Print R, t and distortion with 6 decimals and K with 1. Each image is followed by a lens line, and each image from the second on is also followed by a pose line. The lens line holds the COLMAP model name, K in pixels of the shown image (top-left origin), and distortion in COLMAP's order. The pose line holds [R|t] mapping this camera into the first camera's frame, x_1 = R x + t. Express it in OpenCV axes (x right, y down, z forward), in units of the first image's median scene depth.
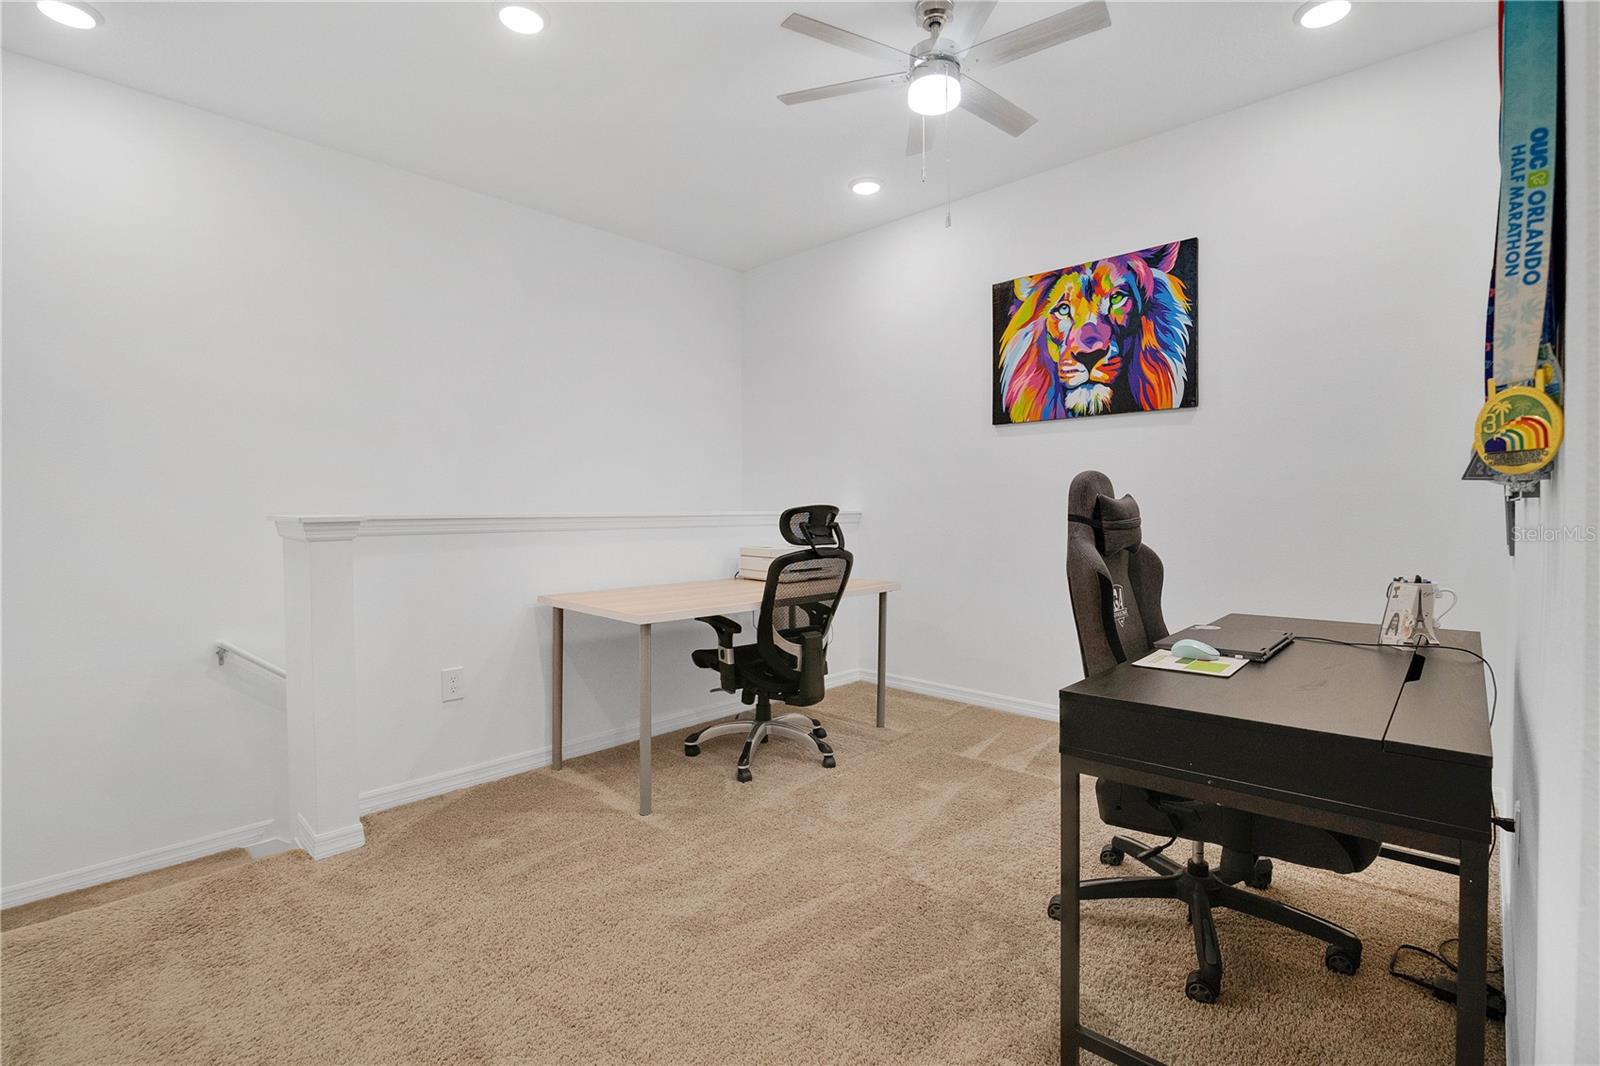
lens RADIAL K [[757.4, 0, 800.8], [0, 757.4, 525.8], [0, 0, 1]] dist [-0.000303, 0.000272]
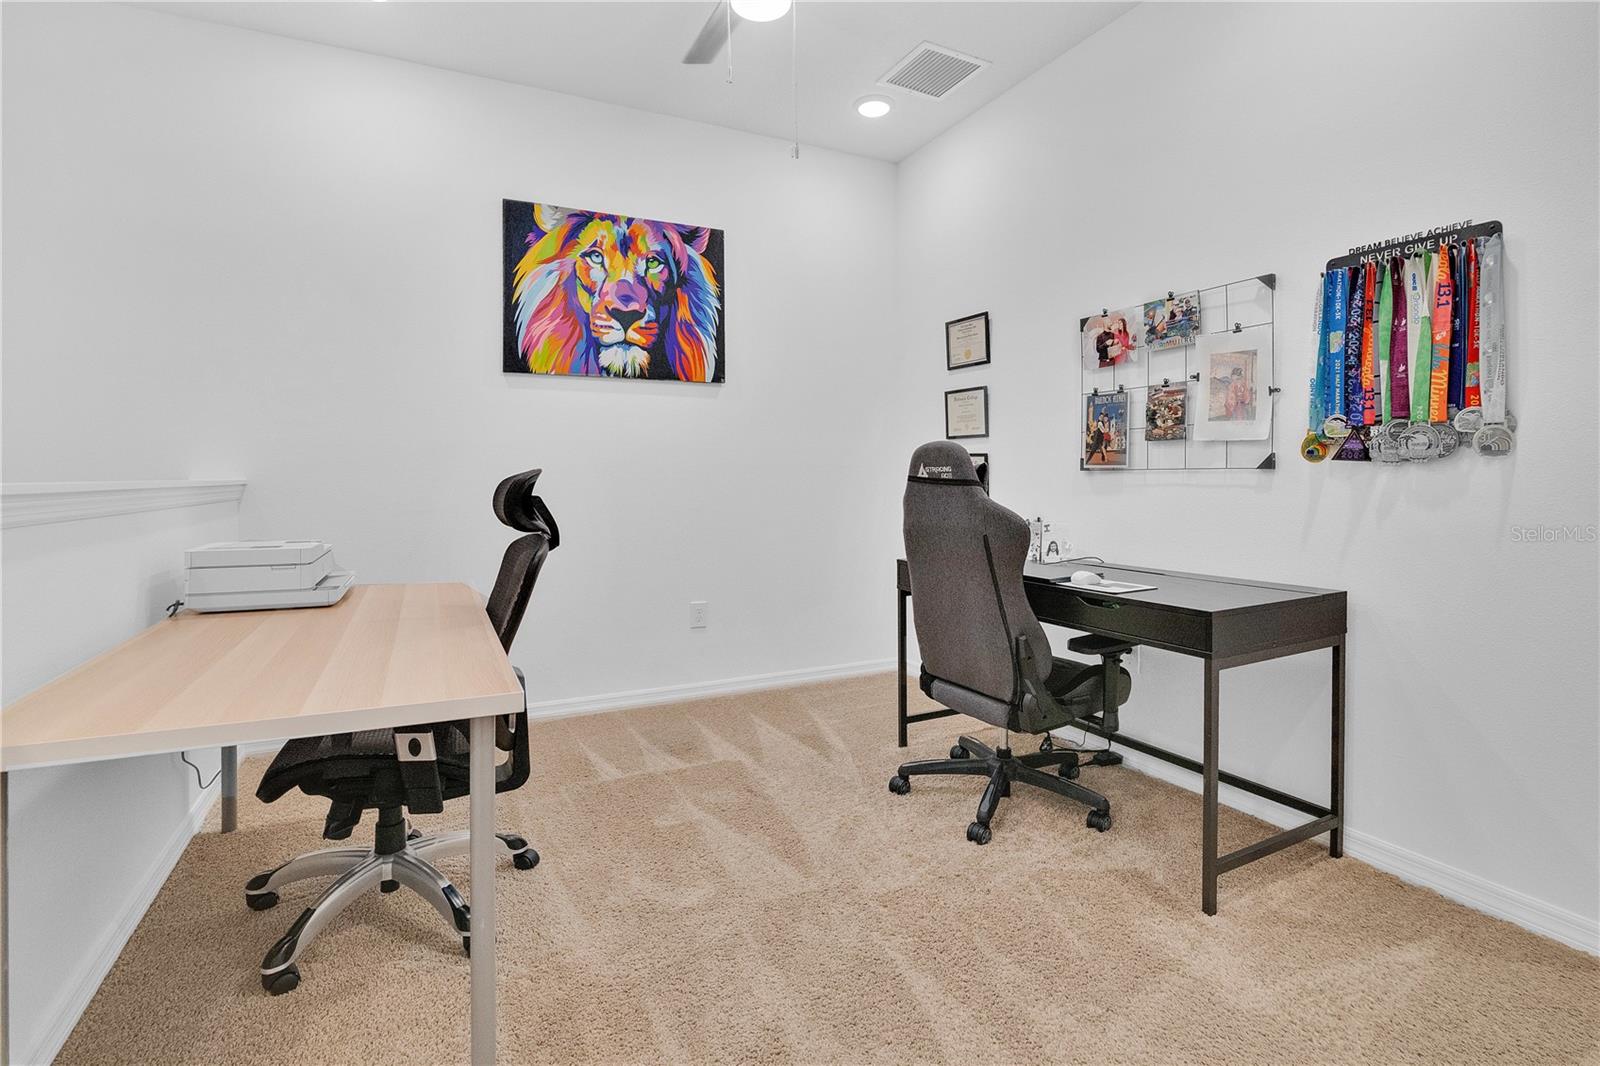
lens RADIAL K [[757.4, 0, 811.9], [0, 757.4, 478.6], [0, 0, 1]] dist [-0.000303, 0.000272]
pose [[0.350459, -0.002248, 0.936575, -0.432907], [0.020924, 0.999766, -0.005430, -0.009436], [-0.936344, 0.021500, 0.350425, 0.463079]]
